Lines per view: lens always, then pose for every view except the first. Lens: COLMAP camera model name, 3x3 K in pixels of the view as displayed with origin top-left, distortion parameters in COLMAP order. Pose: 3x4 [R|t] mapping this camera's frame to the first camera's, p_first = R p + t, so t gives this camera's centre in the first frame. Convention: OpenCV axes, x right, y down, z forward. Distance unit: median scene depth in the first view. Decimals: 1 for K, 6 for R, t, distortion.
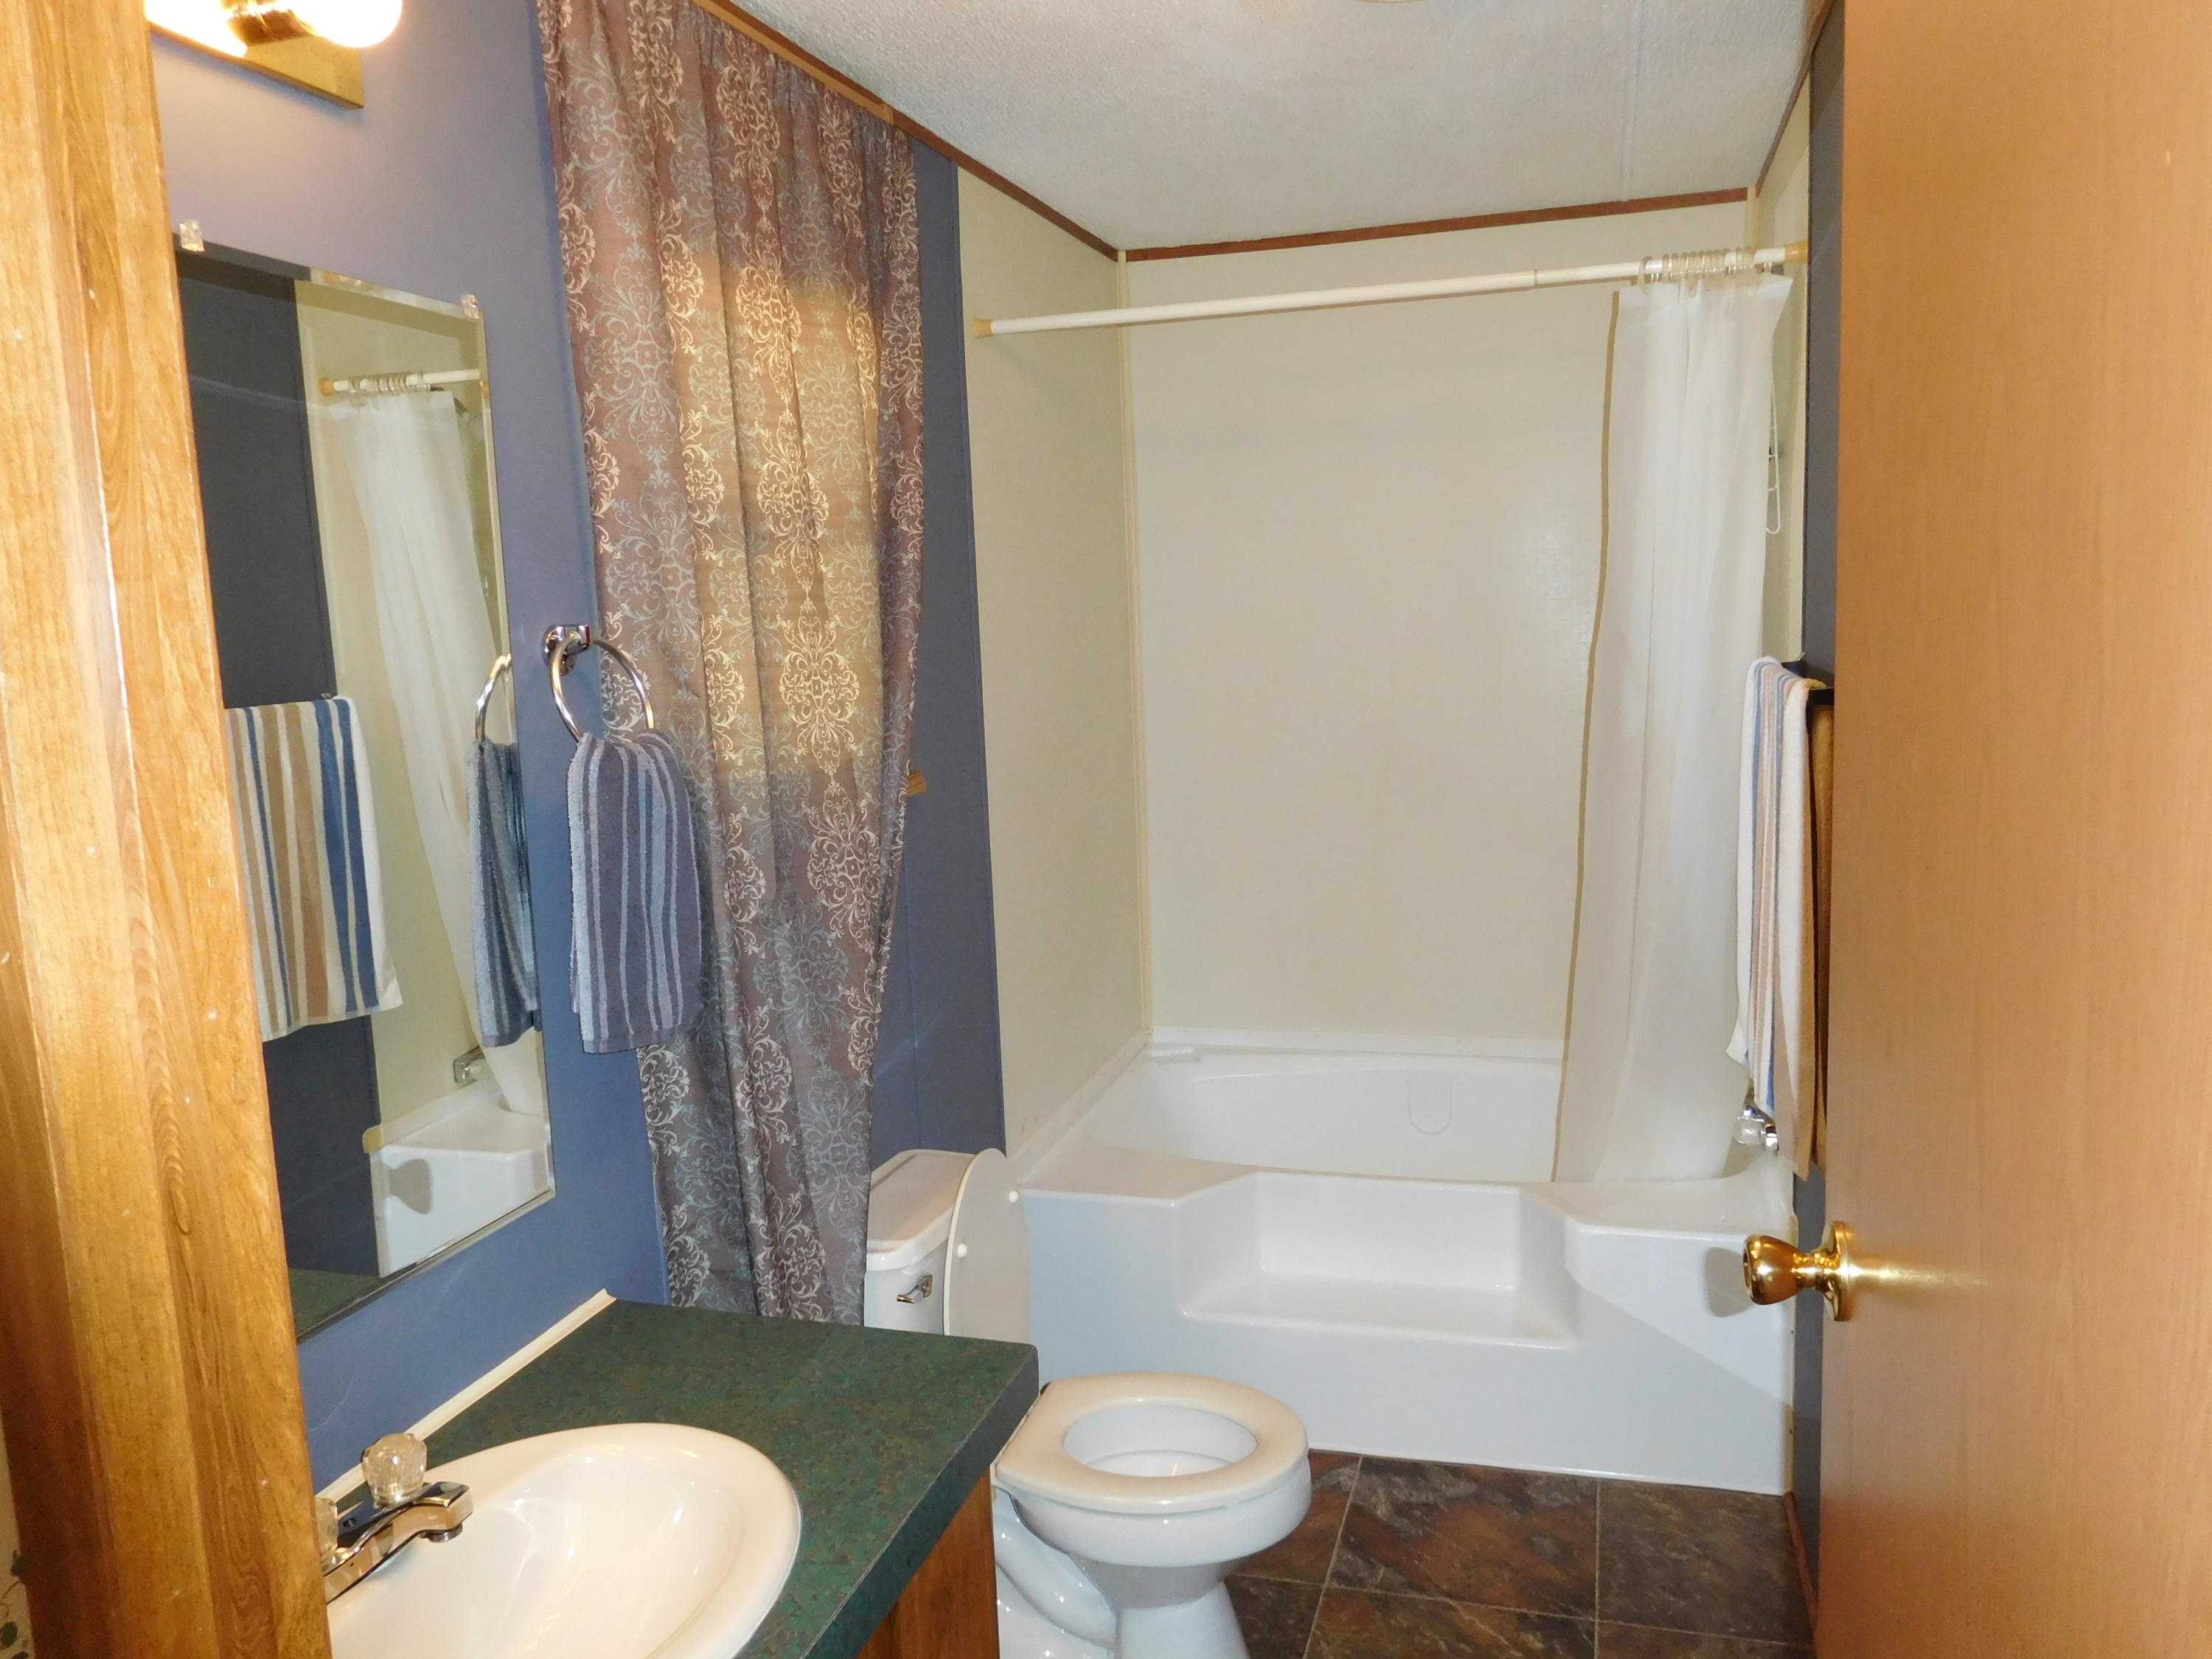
lens RADIAL K [[1675.0, 0, 1100.0], [0, 1675.0, 834.4], [0, 0, 1]] dist [-0.011377, 0.009669]
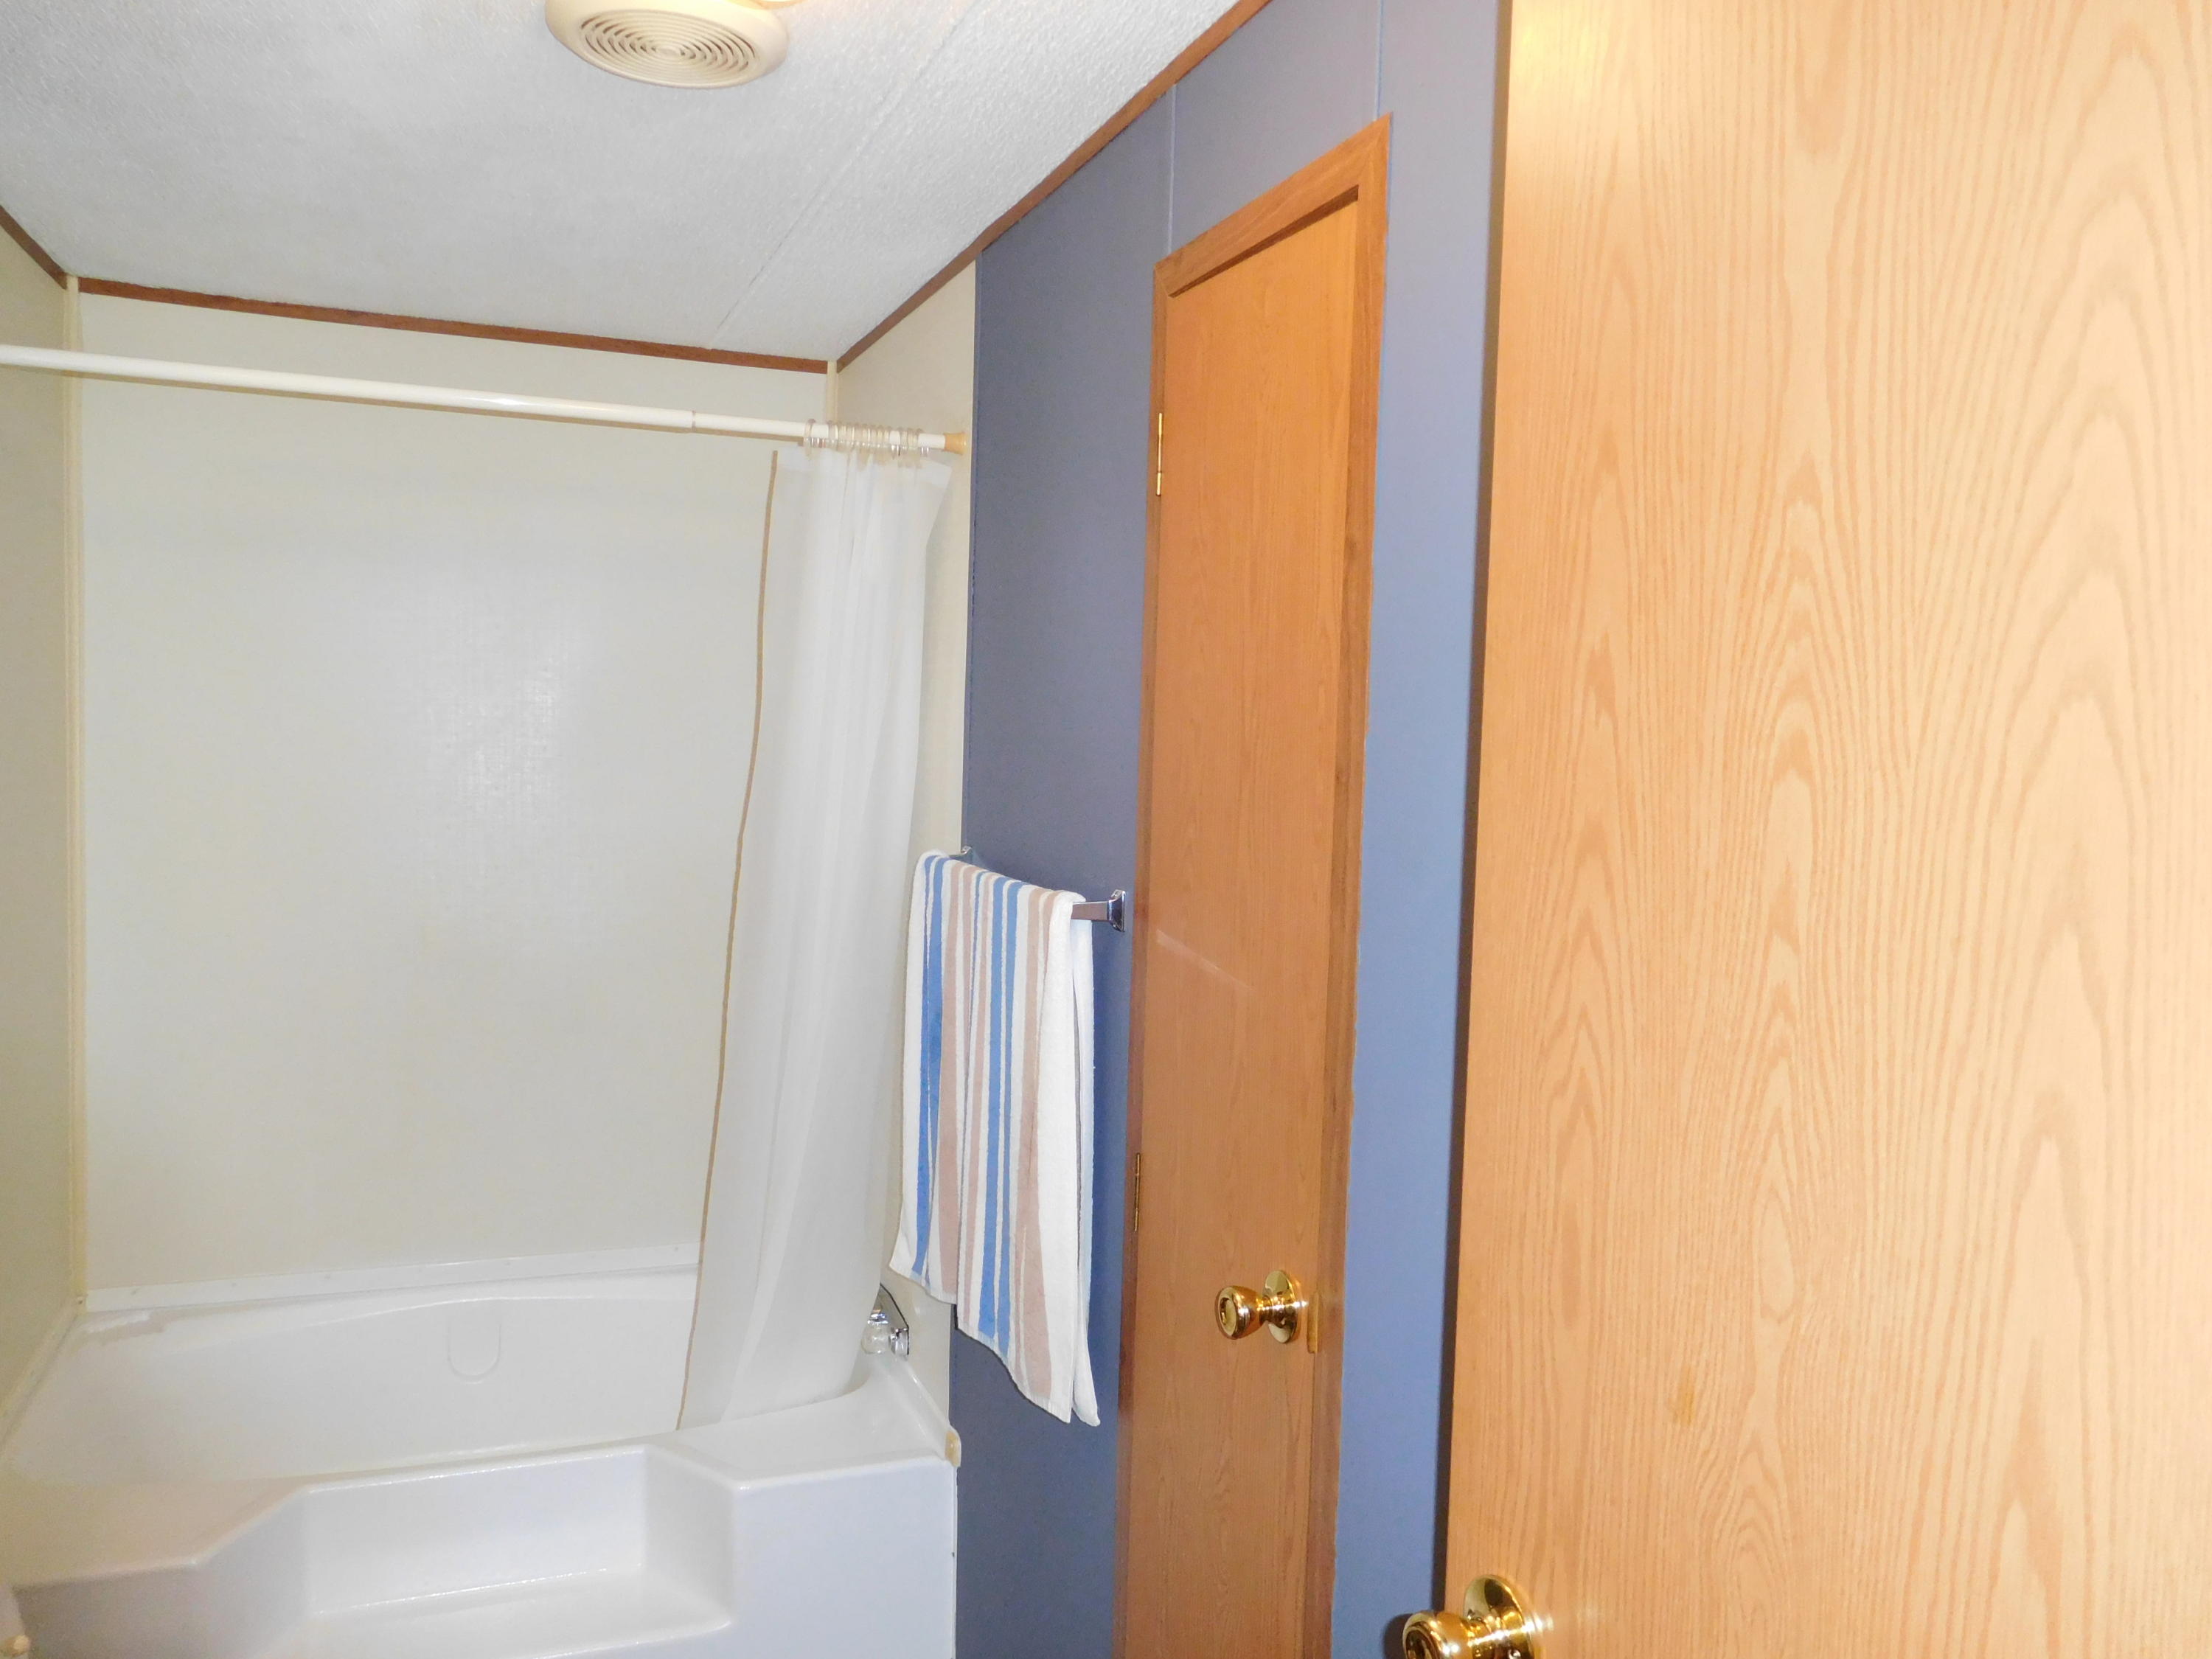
lens RADIAL K [[1675.0, 0, 1106.3], [0, 1675.0, 848.6], [0, 0, 1]] dist [-0.011377, 0.009669]
pose [[0.785944, 0.023114, 0.617865, -0.111161], [0.018709, 0.997954, -0.061132, -0.042432], [-0.618014, 0.059606, 0.783904, 0.167094]]
